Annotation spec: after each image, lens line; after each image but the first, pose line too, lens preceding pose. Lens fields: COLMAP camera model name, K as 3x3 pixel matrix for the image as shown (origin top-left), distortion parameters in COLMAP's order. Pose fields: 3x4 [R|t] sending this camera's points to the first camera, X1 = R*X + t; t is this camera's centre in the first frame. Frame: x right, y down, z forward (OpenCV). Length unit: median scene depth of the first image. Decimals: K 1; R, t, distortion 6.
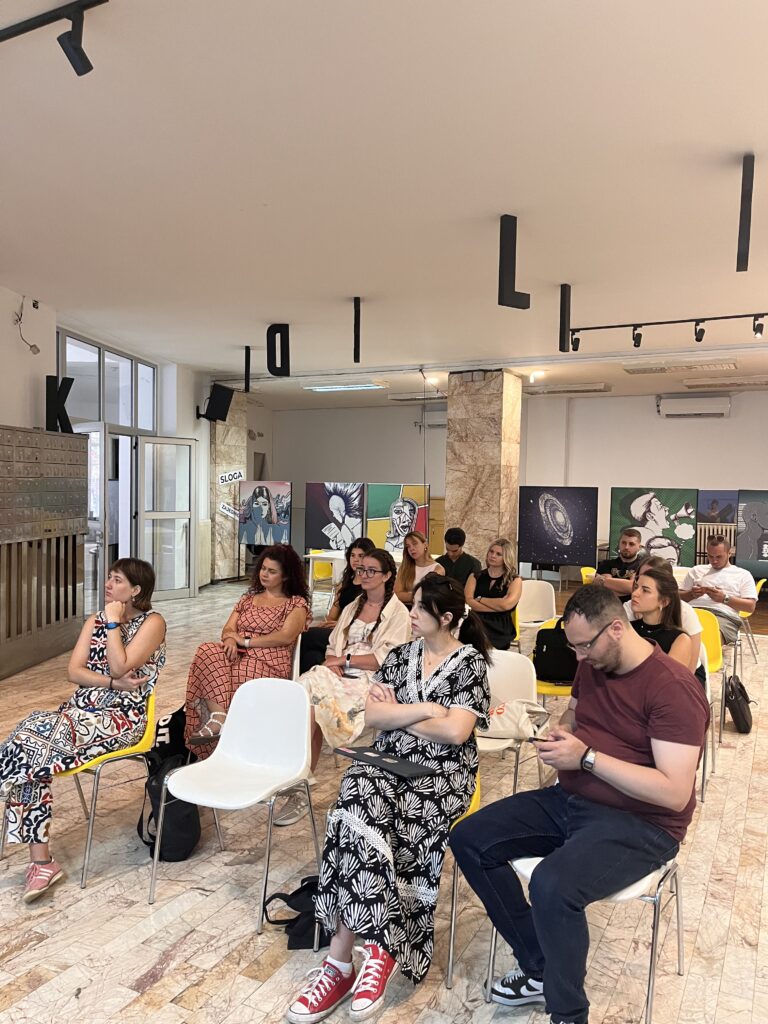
lens RADIAL K [[764.8, 0, 384.3], [0, 764.8, 512.6], [0, 0, 1]] dist [0.004558, -0.005393]
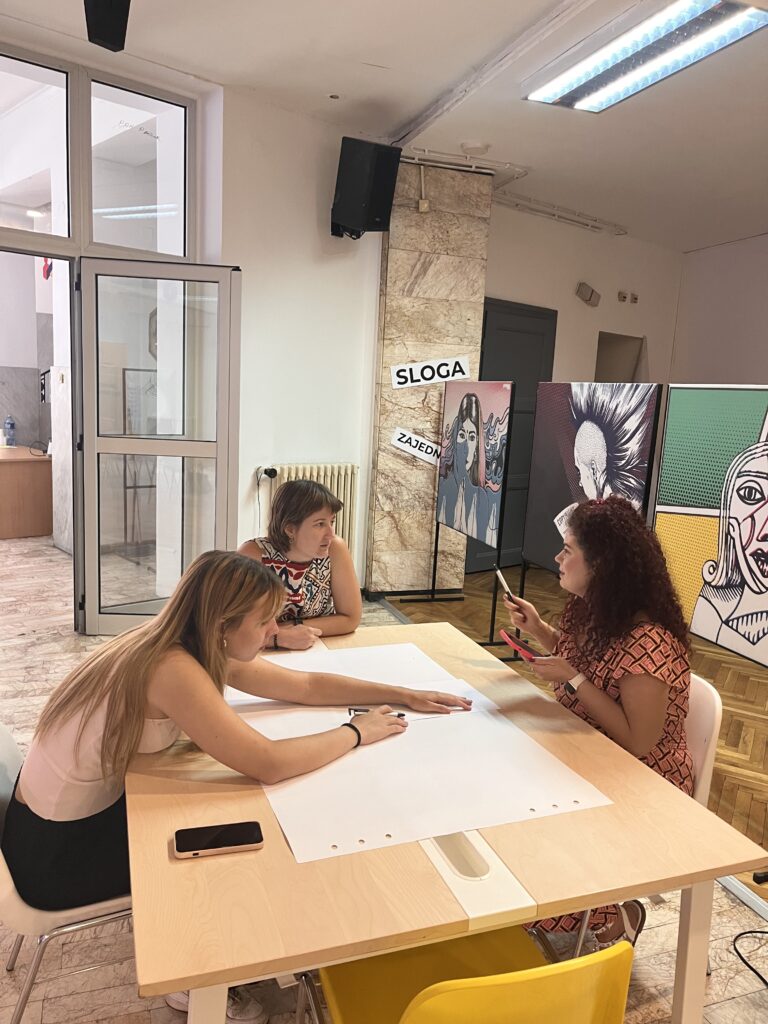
lens RADIAL K [[764.8, 0, 379.2], [0, 764.8, 519.2], [0, 0, 1]] dist [0.004558, -0.005393]
pose [[0.729215, 0.131183, -0.671593, 0.092266], [-0.063314, 0.990177, 0.124666, -0.015409], [0.681350, -0.048387, 0.730357, 0.664136]]
